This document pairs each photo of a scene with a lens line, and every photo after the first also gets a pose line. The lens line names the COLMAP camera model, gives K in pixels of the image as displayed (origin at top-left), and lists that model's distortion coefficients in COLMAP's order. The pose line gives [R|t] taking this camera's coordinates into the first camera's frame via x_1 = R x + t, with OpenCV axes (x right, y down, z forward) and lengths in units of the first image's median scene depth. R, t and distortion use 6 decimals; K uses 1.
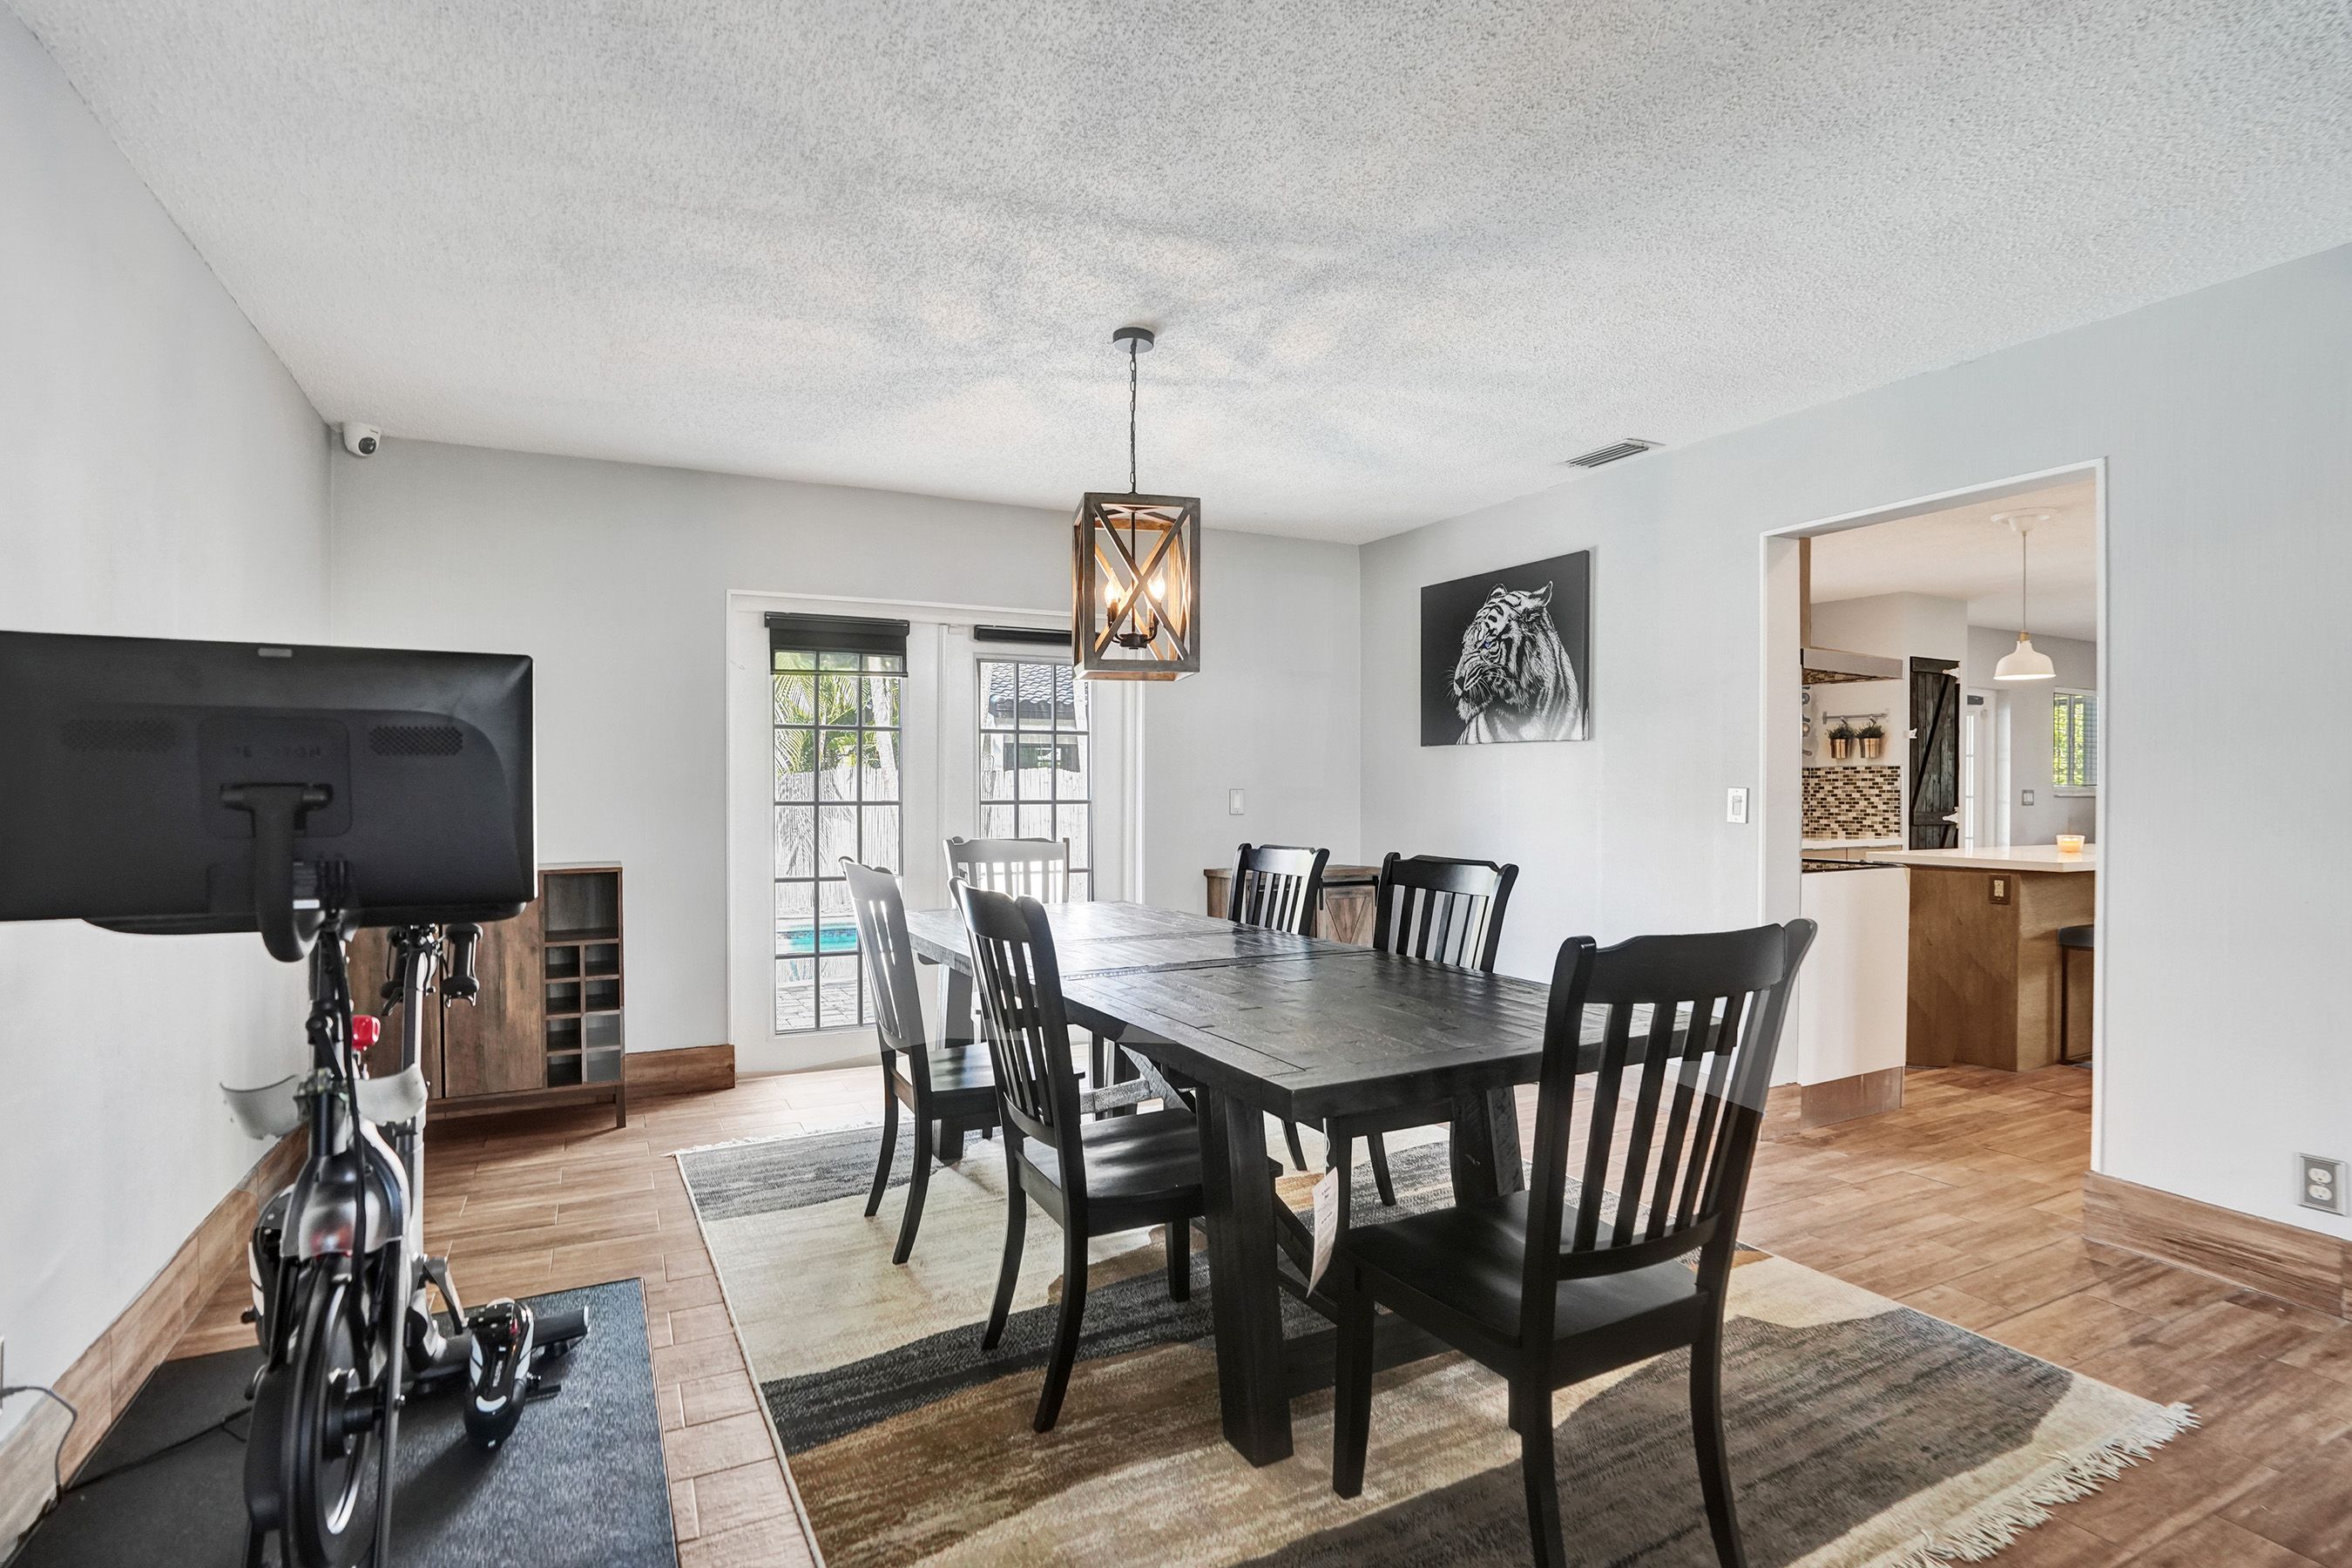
lens RADIAL K [[1100.5, 0, 1176.0], [0, 1100.5, 784.0], [0, 0, 1]] dist [-0.062063, 0.026136]
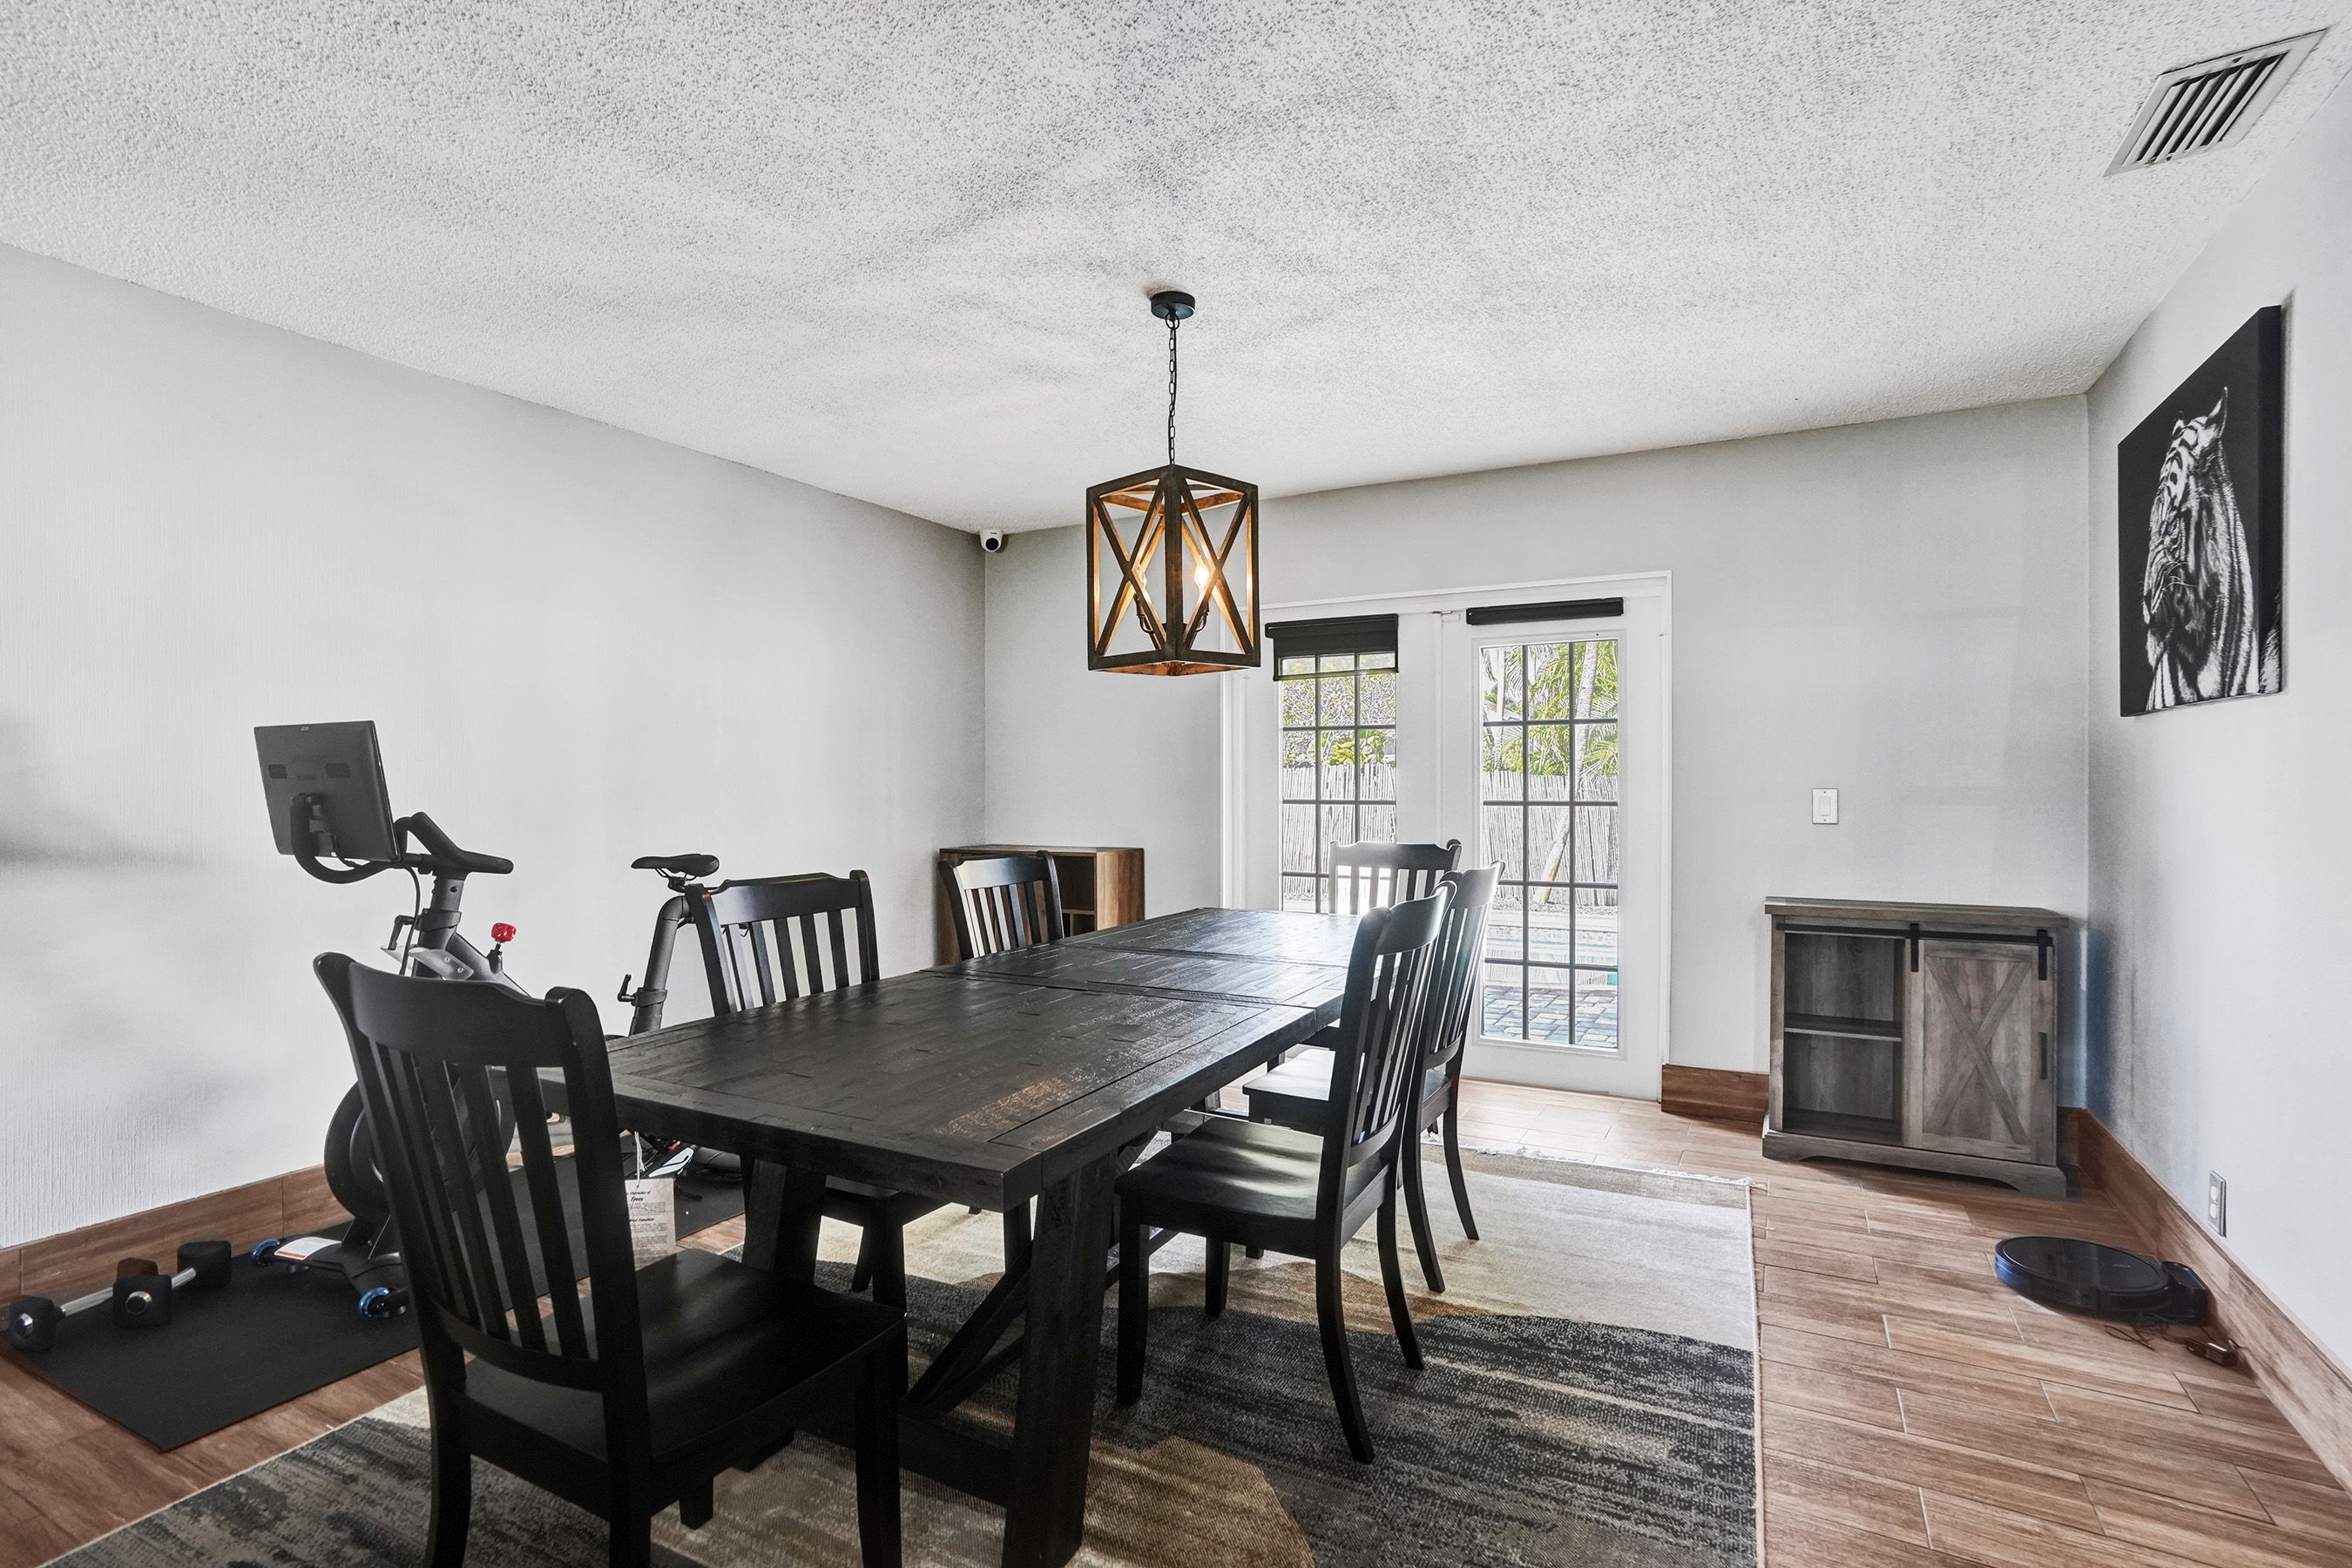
lens RADIAL K [[1100.5, 0, 1176.0], [0, 1100.5, 784.0], [0, 0, 1]] dist [-0.062063, 0.026136]
pose [[0.576106, -0.000569, -0.817375, 0.455115], [0.006550, 0.999971, 0.003921, -0.004324], [0.817349, -0.007613, 0.576093, 0.301088]]
